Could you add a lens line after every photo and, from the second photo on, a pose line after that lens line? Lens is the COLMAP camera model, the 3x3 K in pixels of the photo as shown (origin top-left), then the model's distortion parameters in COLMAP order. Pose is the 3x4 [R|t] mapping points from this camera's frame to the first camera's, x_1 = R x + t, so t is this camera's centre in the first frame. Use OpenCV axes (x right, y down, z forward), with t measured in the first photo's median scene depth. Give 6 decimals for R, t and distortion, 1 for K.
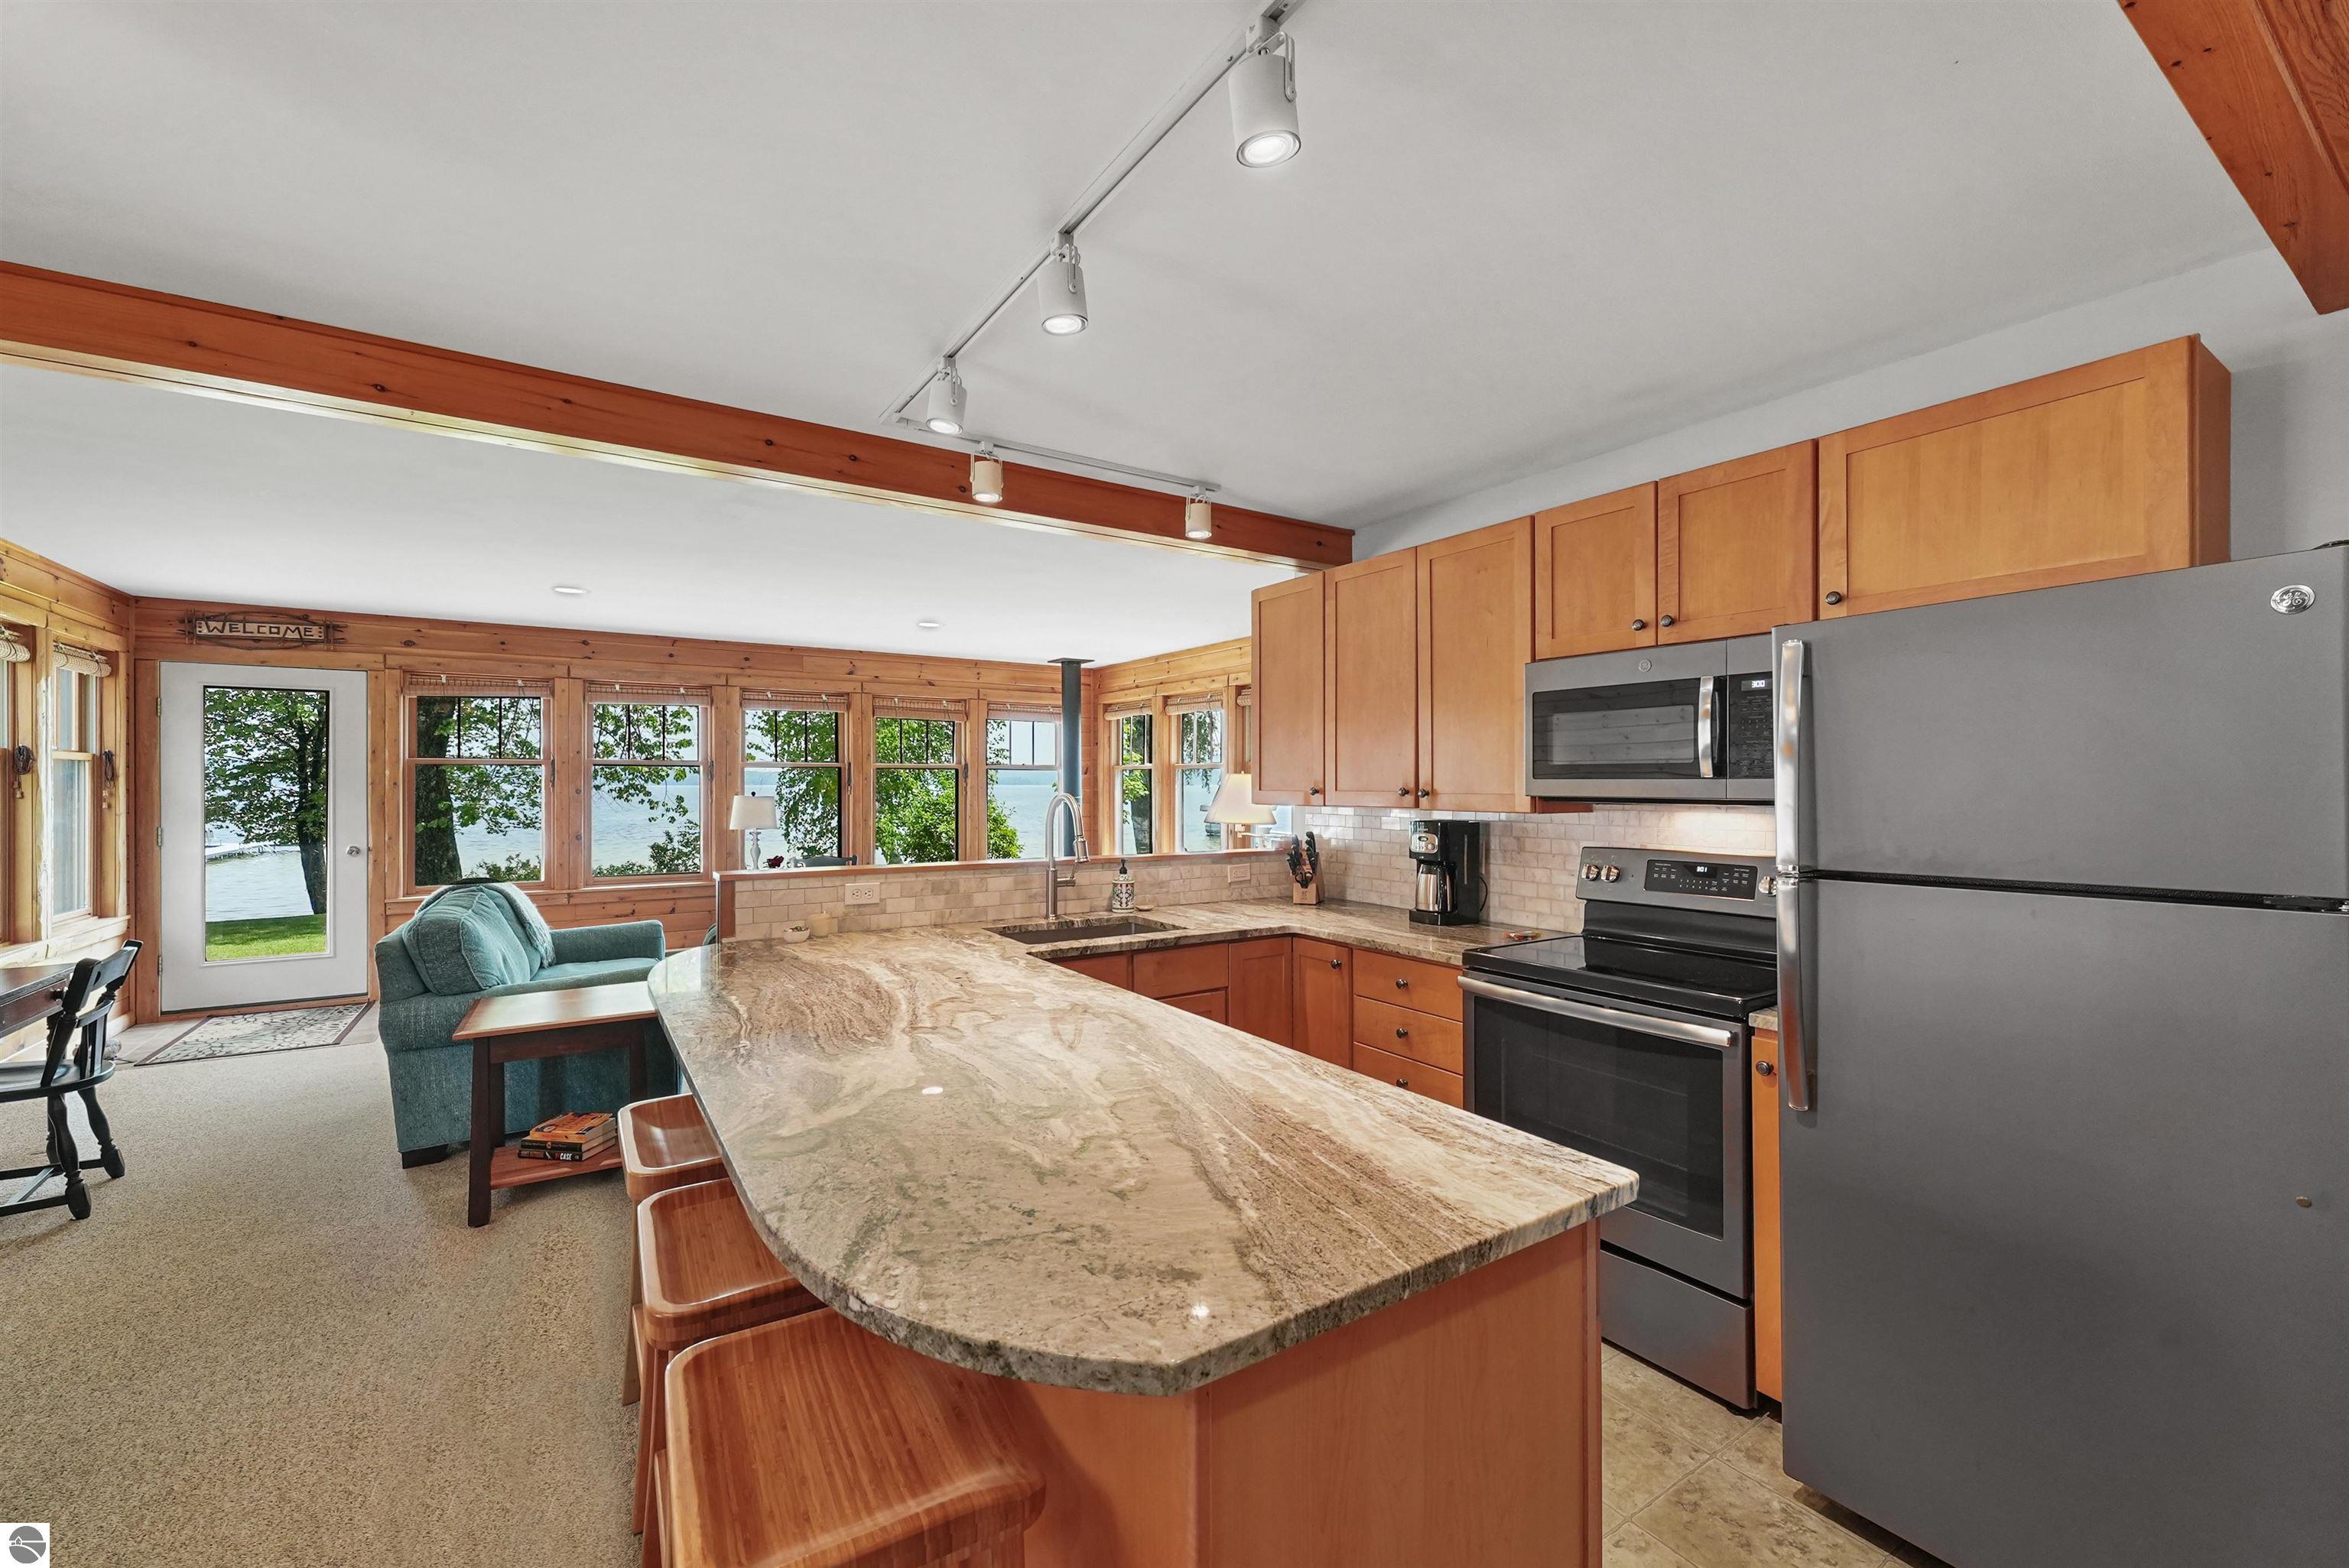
lens RADIAL K [[946.5, 0, 1179.8], [0, 946.5, 782.3], [0, 0, 1]] dist [0.001323, 0.000073]
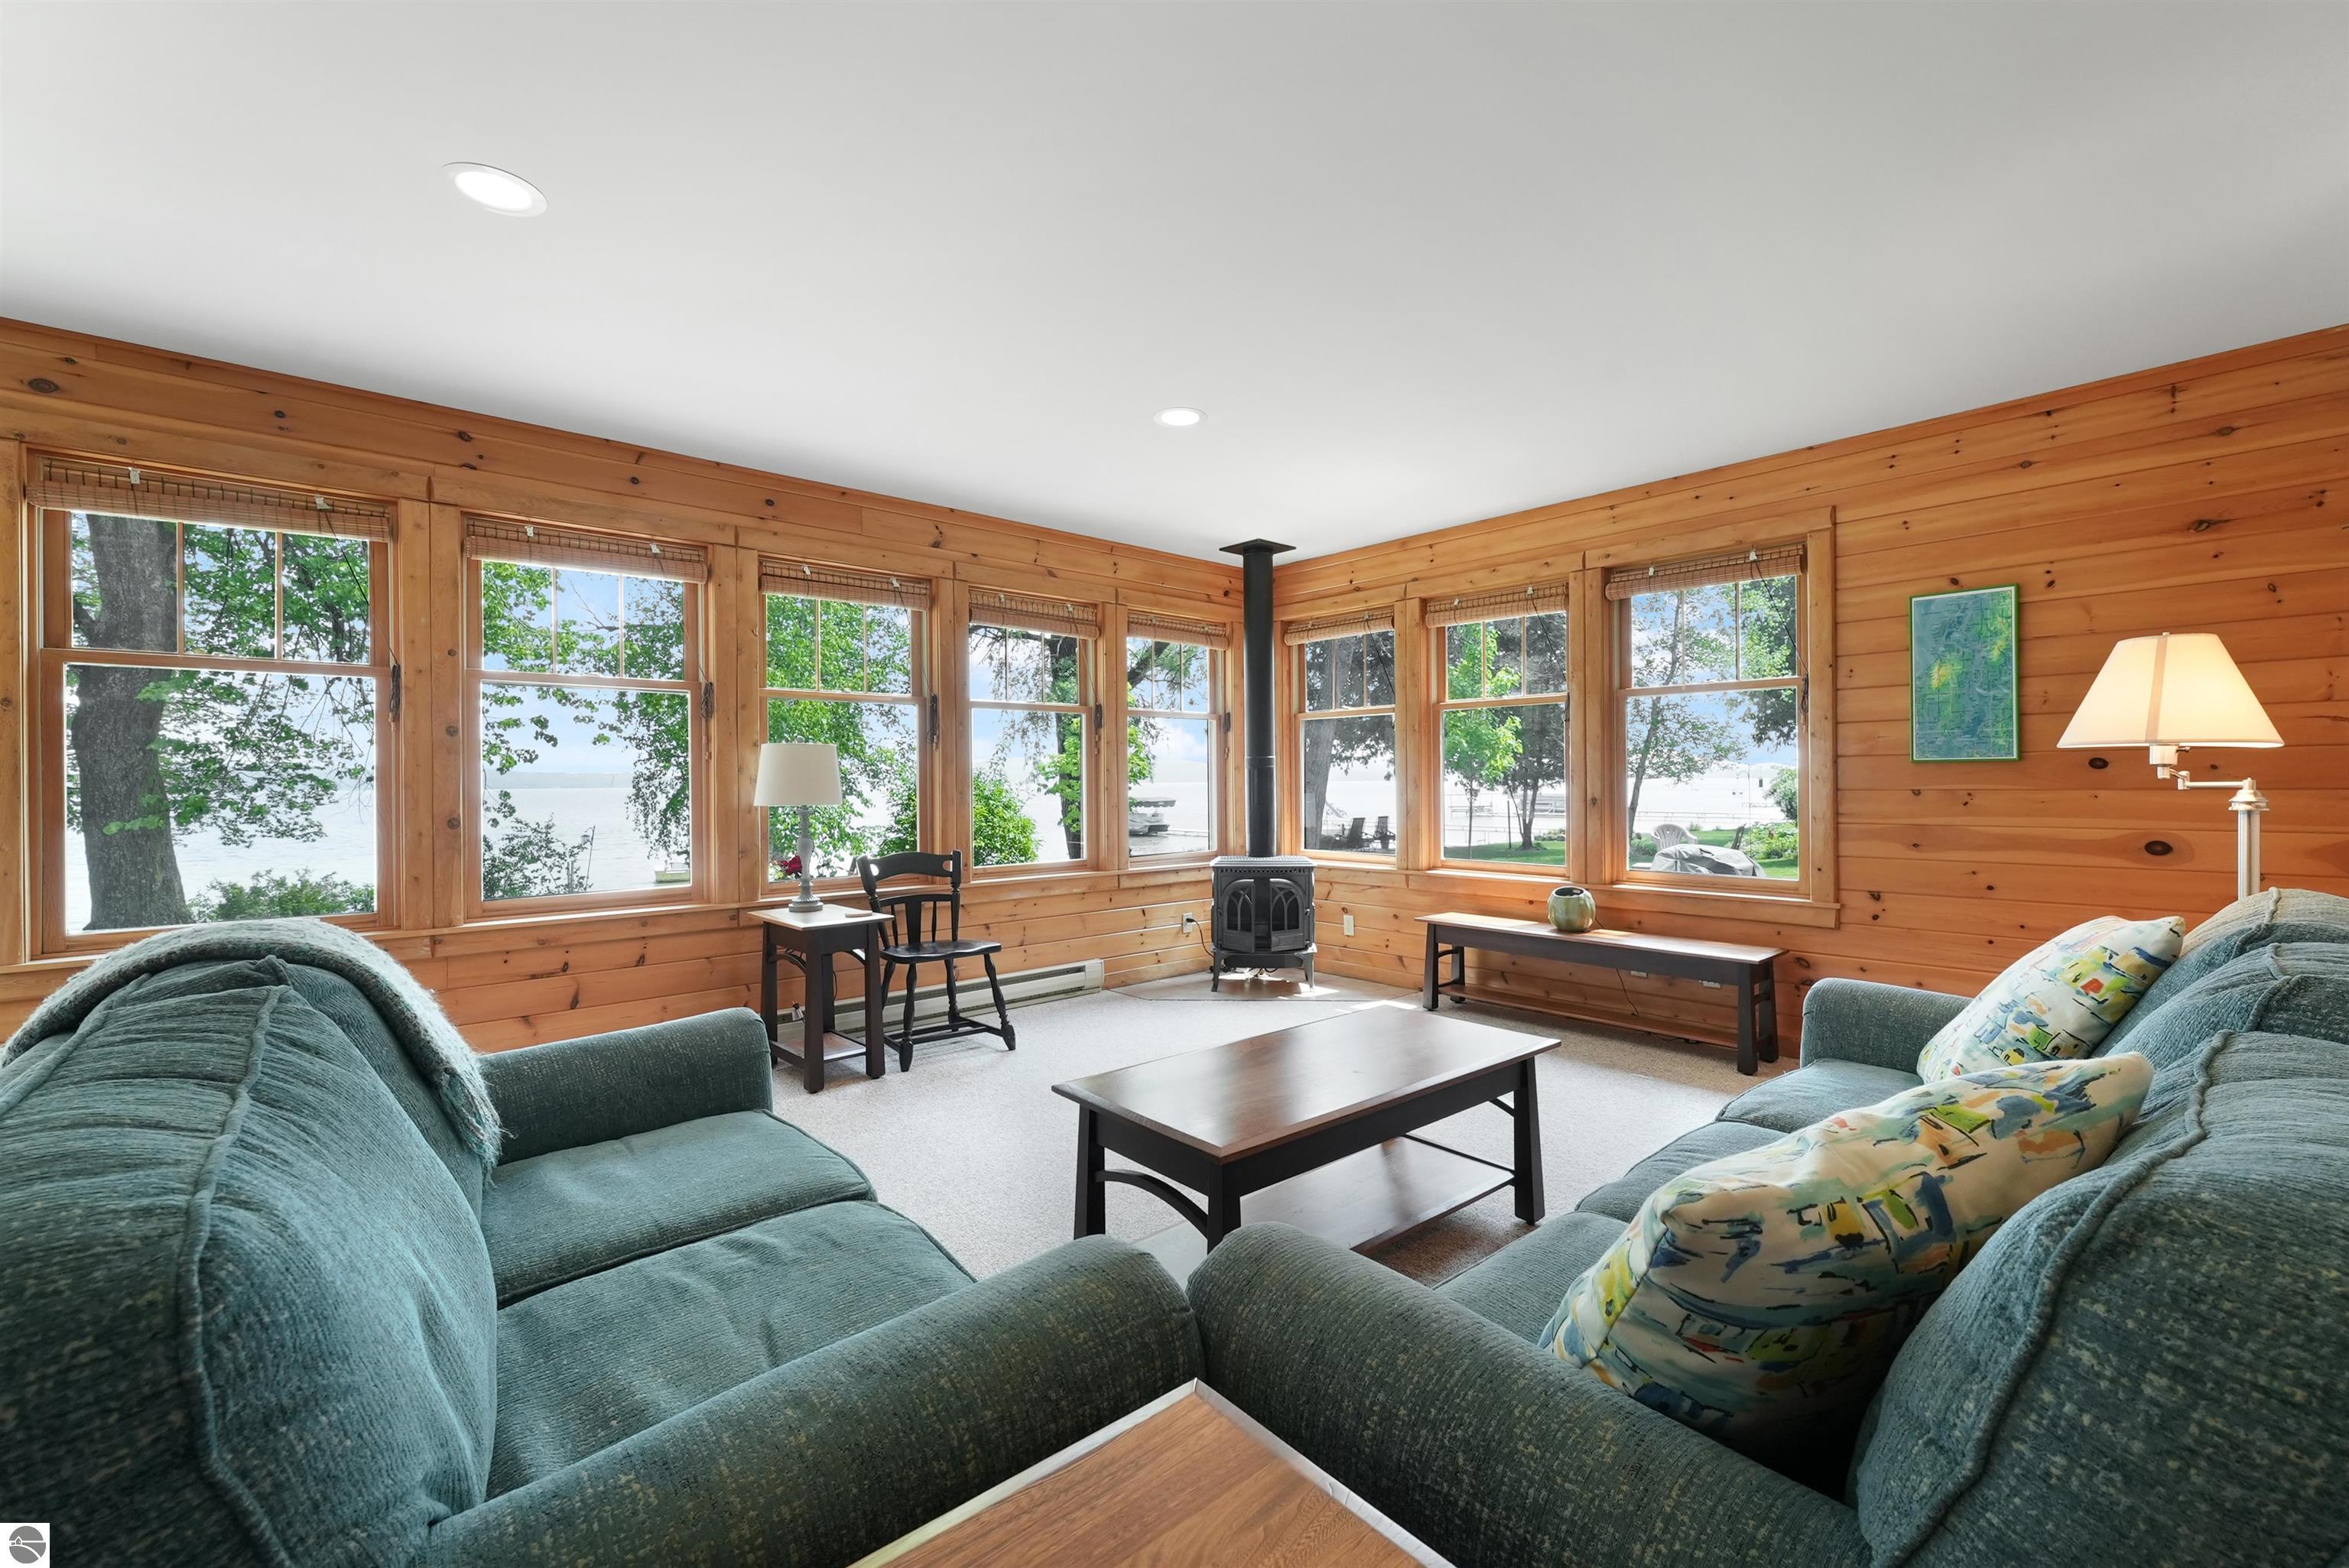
lens RADIAL K [[946.5, 0, 1170.6], [0, 946.5, 782.5], [0, 0, 1]] dist [0.001323, 0.000073]
pose [[0.987518, -0.007730, 0.157314, -0.281485], [0.008018, 0.999967, -0.001199, 0.033584], [-0.157299, 0.002446, 0.987548, 0.370392]]
